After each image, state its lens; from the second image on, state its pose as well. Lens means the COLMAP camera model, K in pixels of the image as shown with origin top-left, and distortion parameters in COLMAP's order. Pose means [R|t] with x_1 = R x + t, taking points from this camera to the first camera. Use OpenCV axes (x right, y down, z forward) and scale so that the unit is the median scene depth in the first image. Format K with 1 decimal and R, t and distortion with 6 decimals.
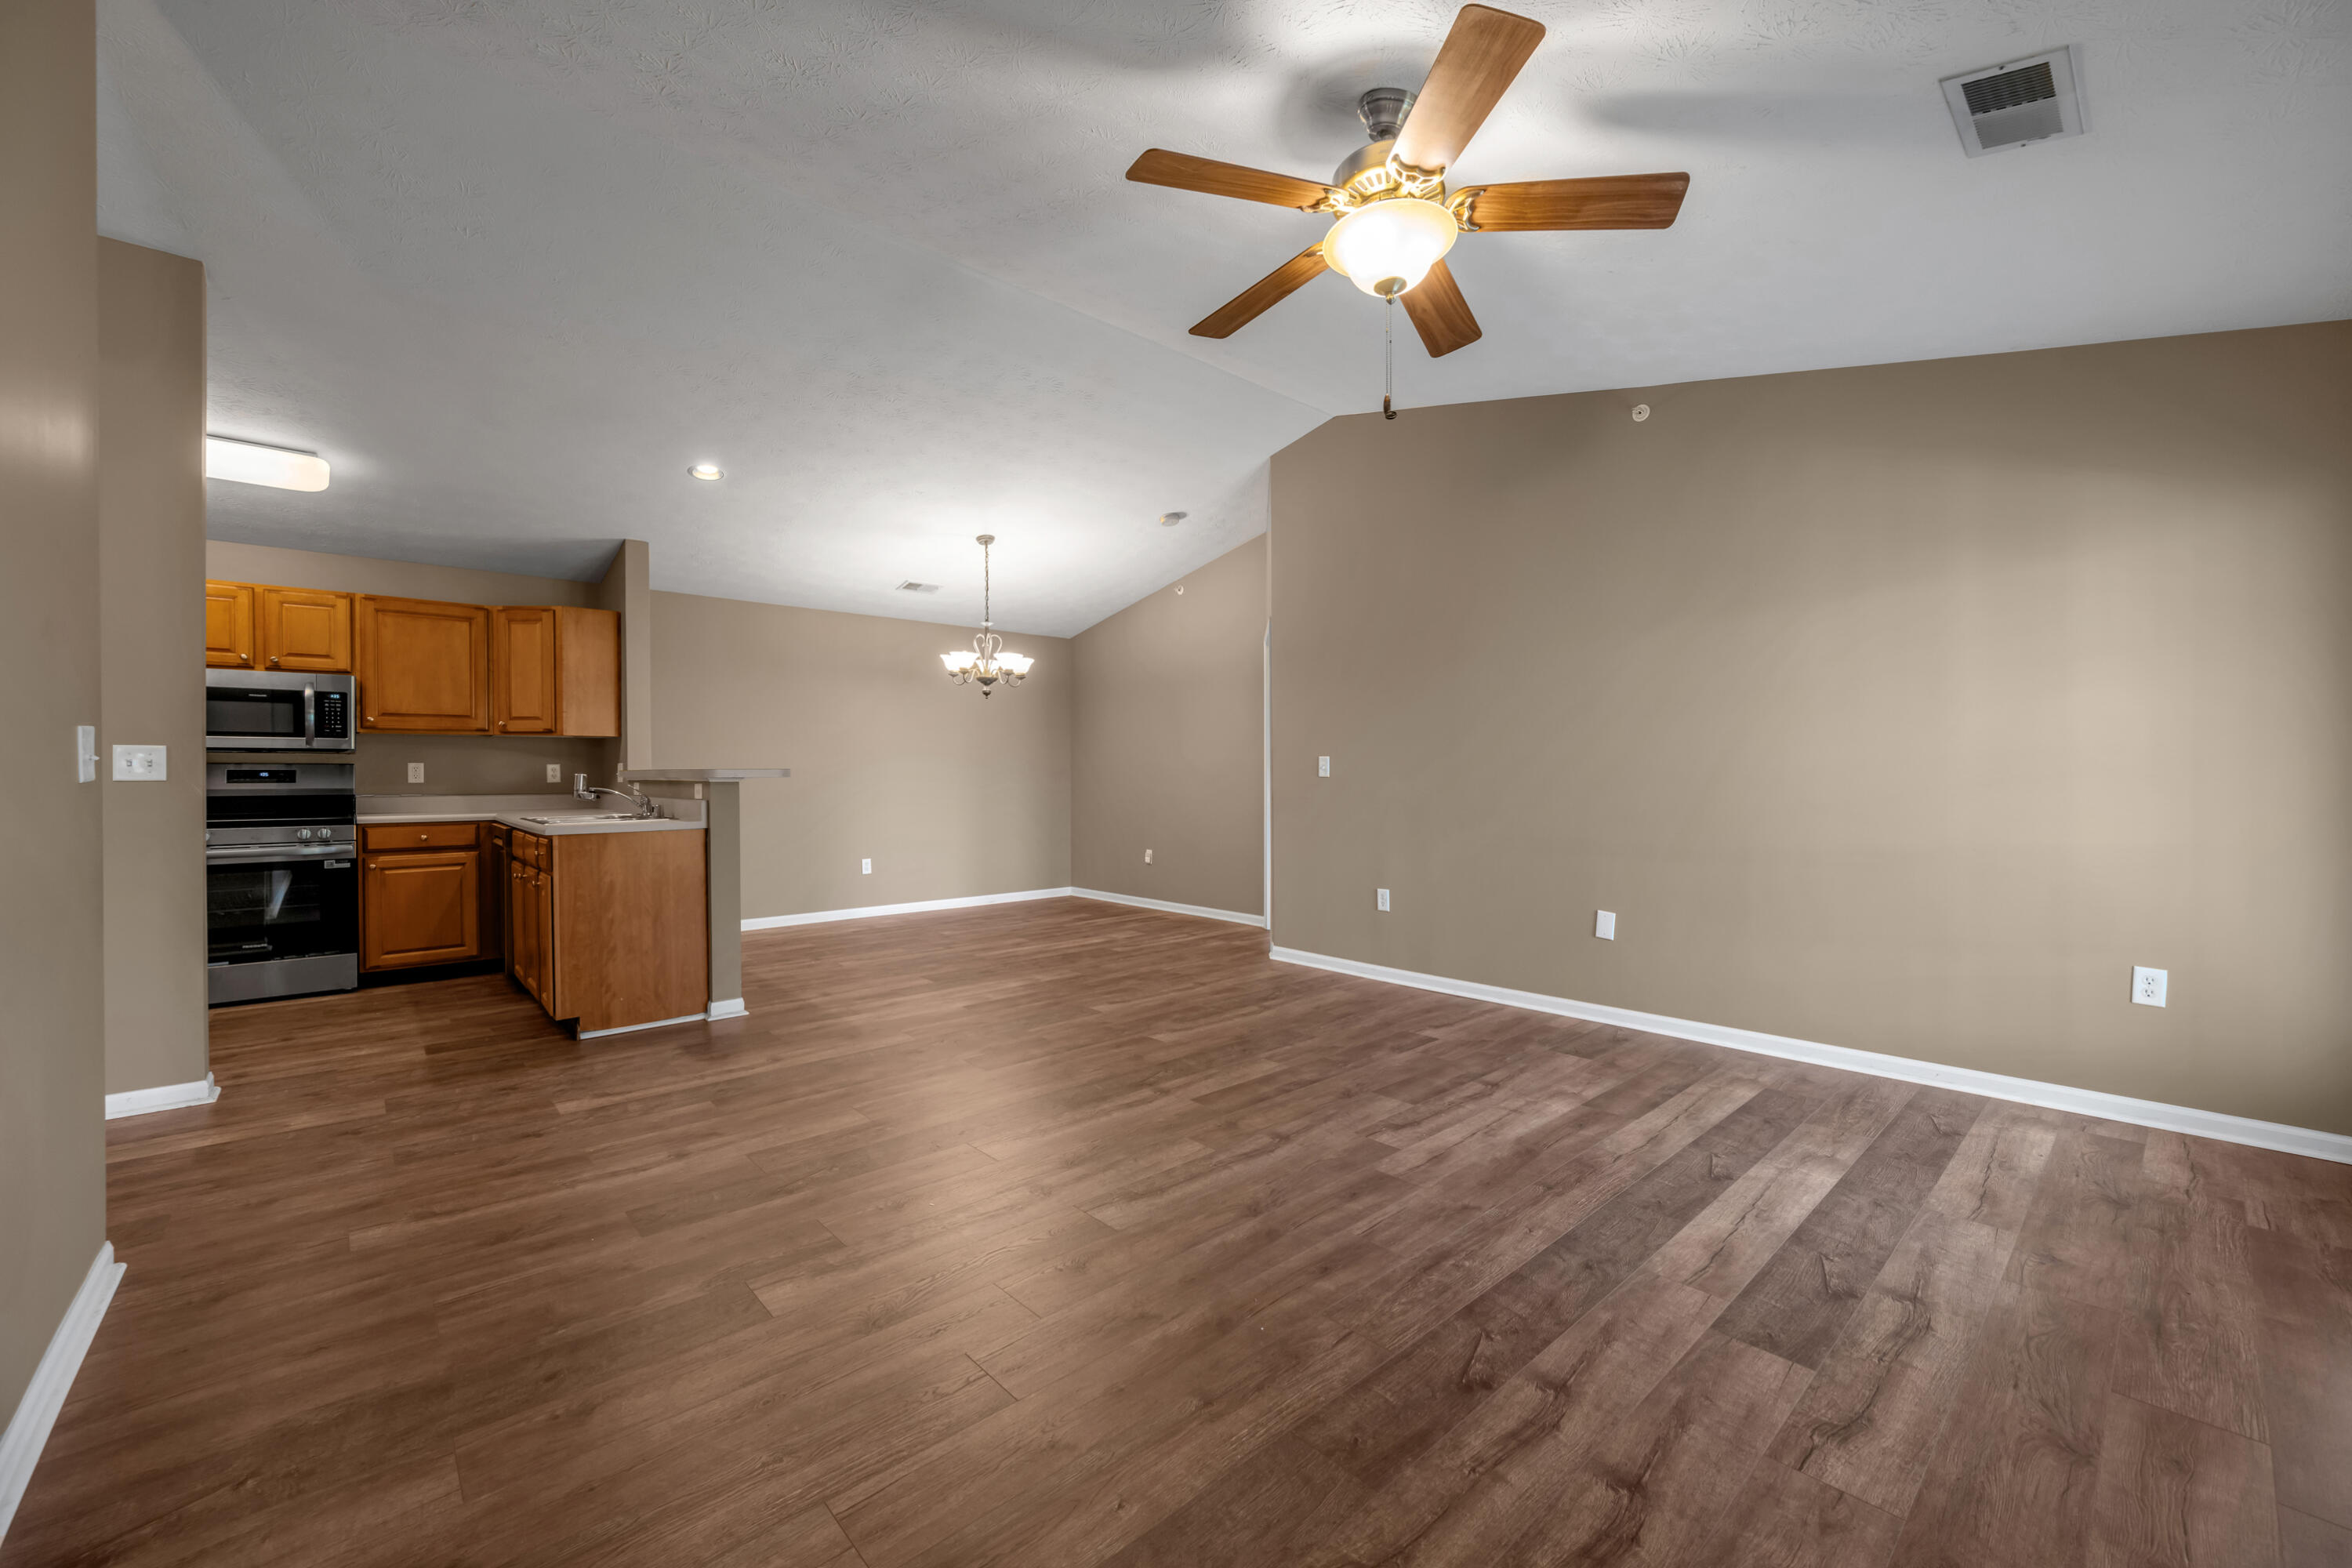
lens RADIAL K [[930.0, 0, 1185.0], [0, 930.0, 775.2], [0, 0, 1]] dist [-0.004596, 0.000258]
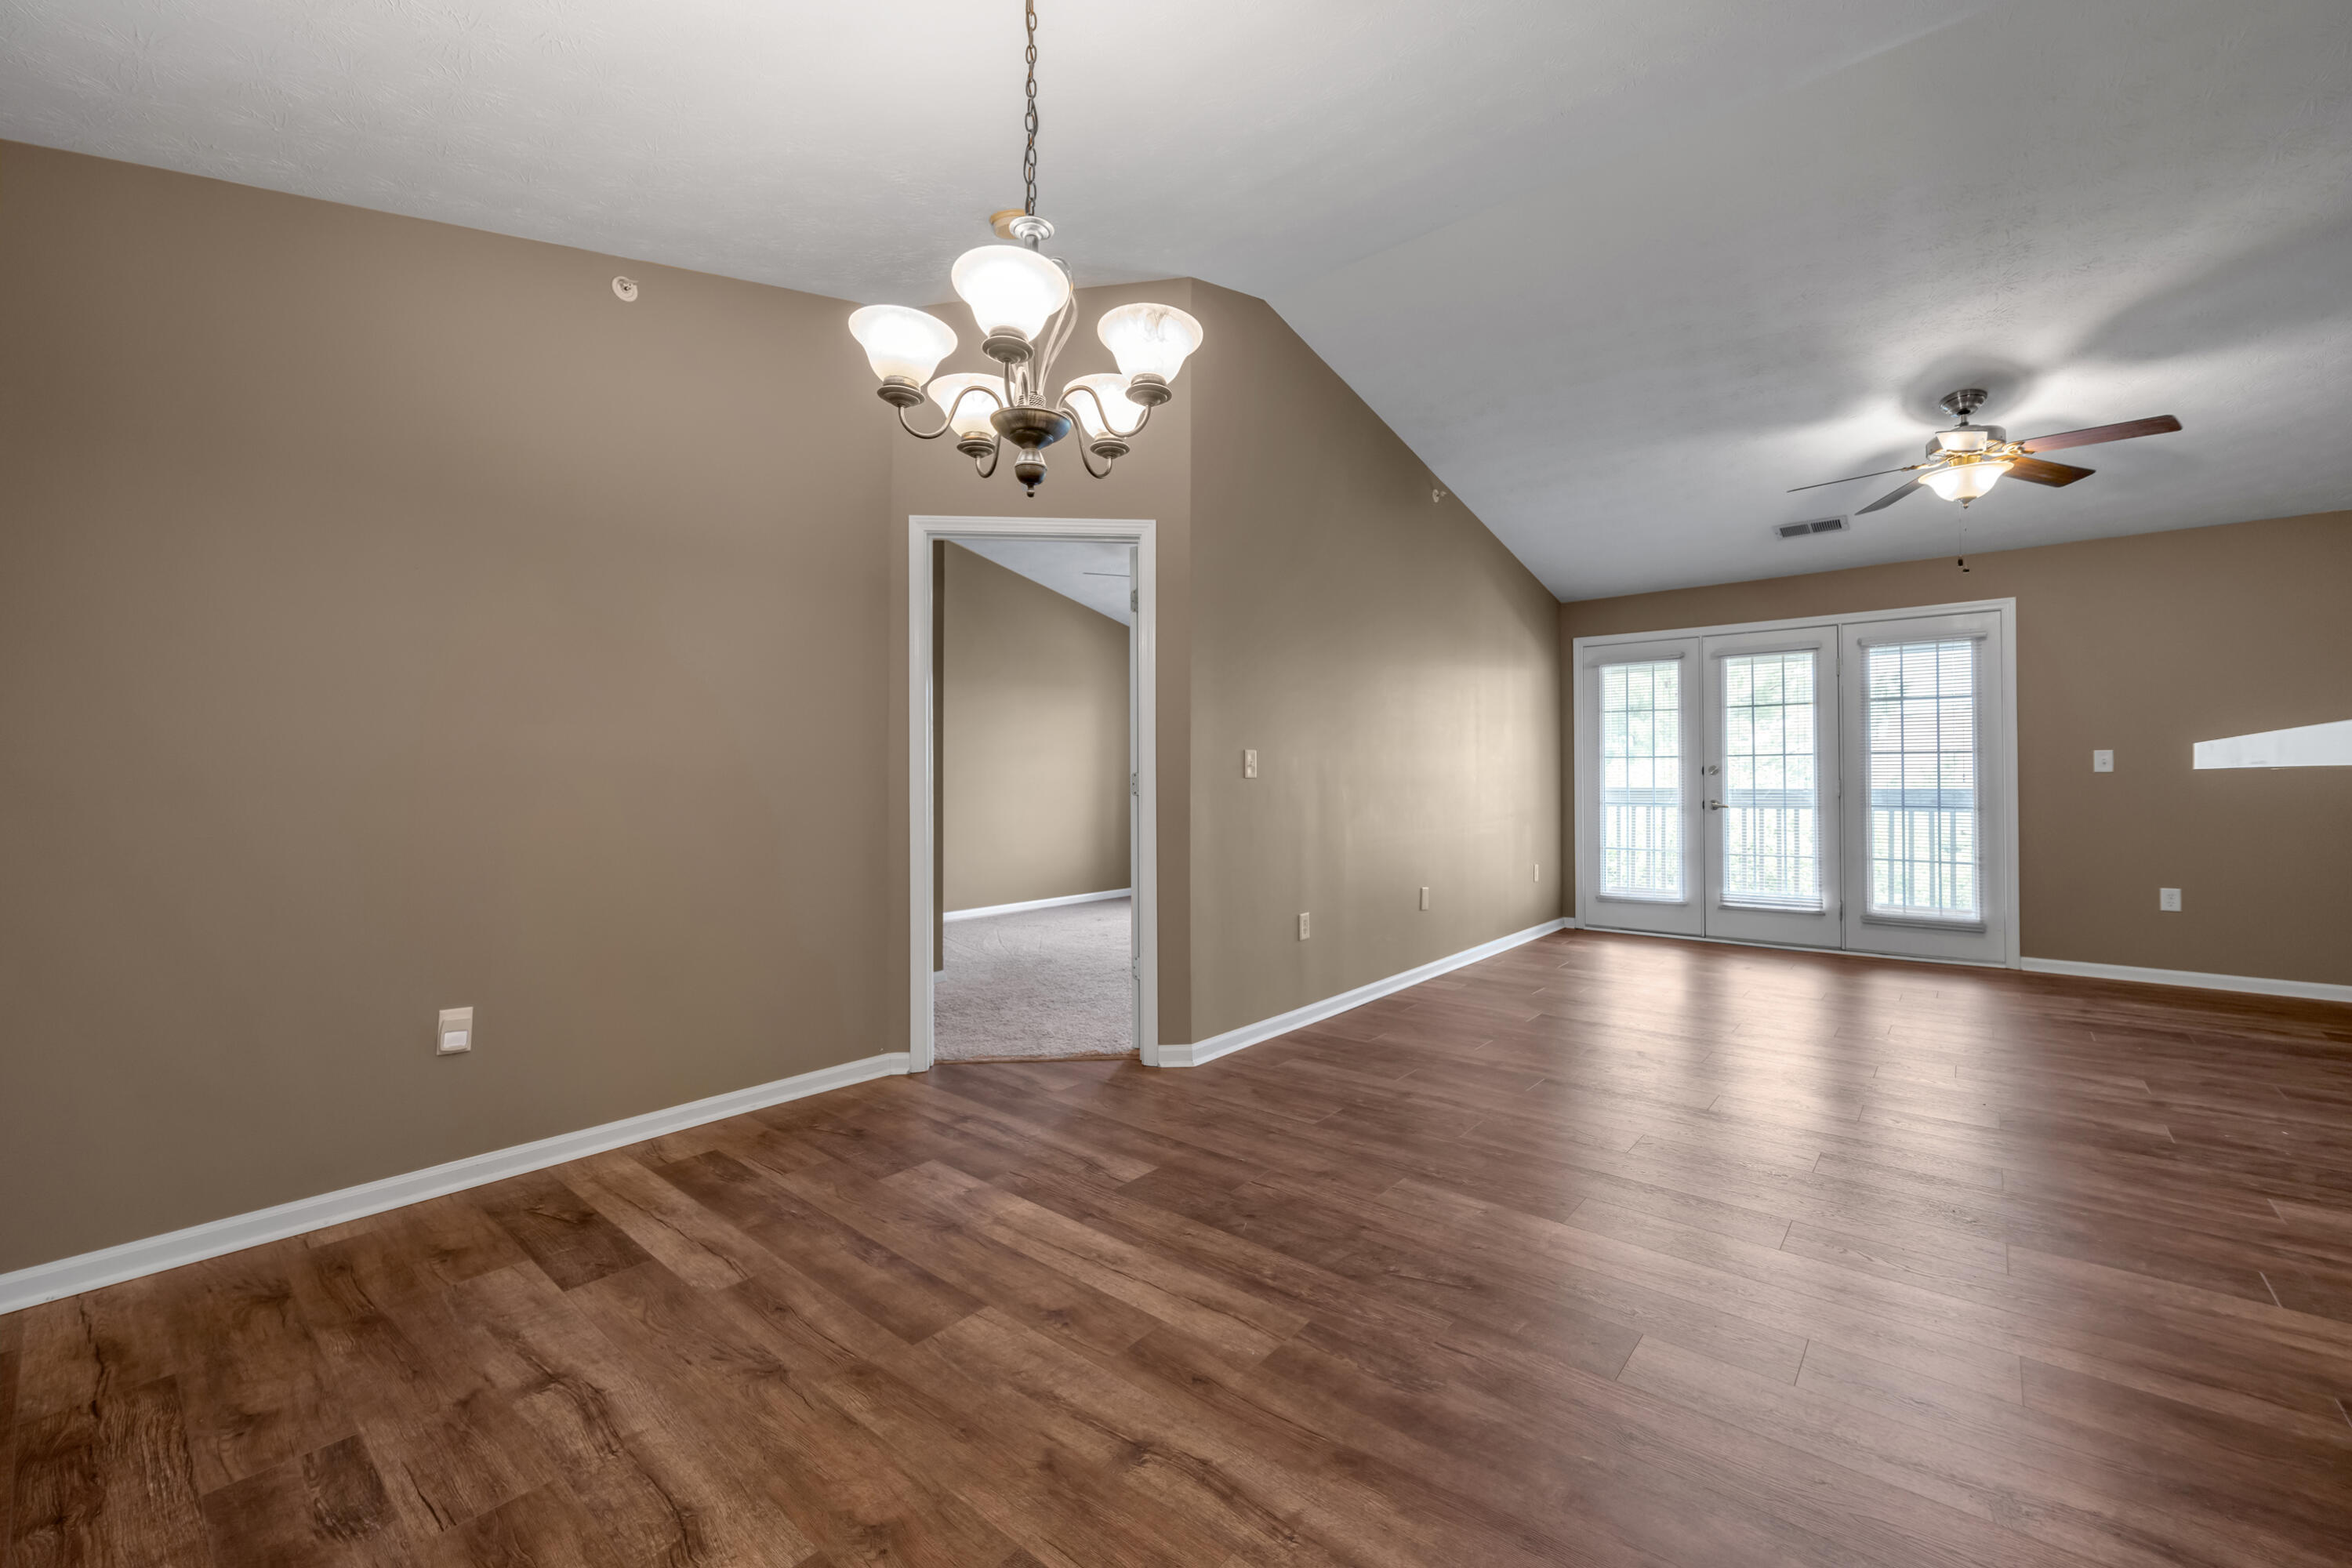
lens RADIAL K [[951.0, 0, 1182.0], [0, 951.0, 770.7], [0, 0, 1]] dist [-0.003580, -0.000014]
pose [[-0.134362, 0.011031, 0.990871, -0.967936], [0.005539, 0.999931, -0.010380, 0.005449], [-0.990917, 0.004094, -0.134414, 1.925799]]
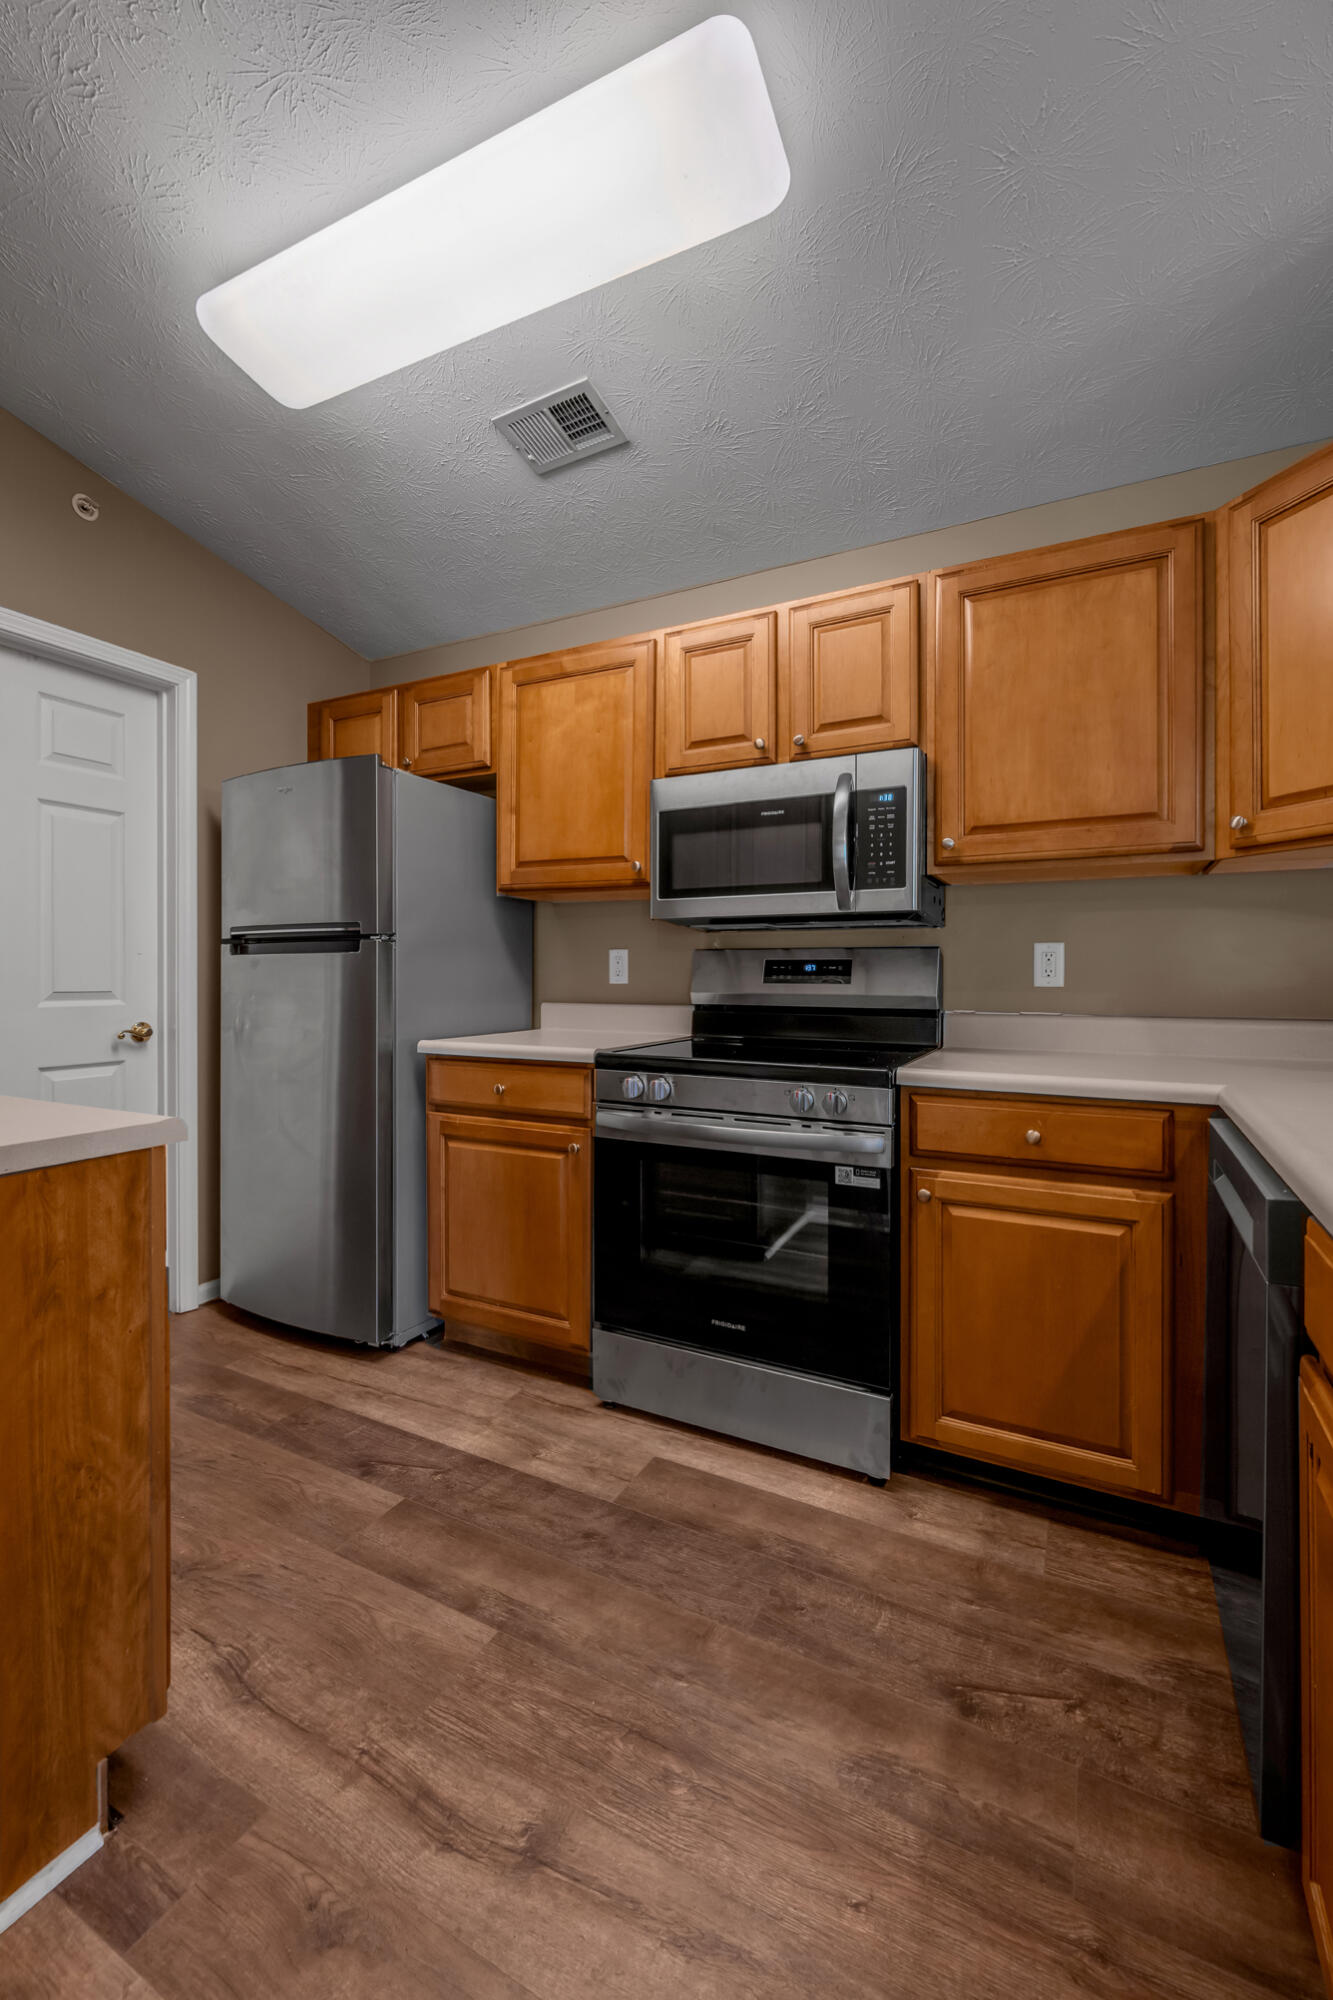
lens RADIAL K [[823.2, 0, 670.4], [0, 823.2, 982.2], [0, 0, 1]] dist [-0.001772, -0.000192]
pose [[0.348617, 0.010289, -0.937209, -0.878287], [-0.005723, 0.999944, 0.008848, 0.006152], [0.937248, 0.002279, 0.348657, 1.166770]]
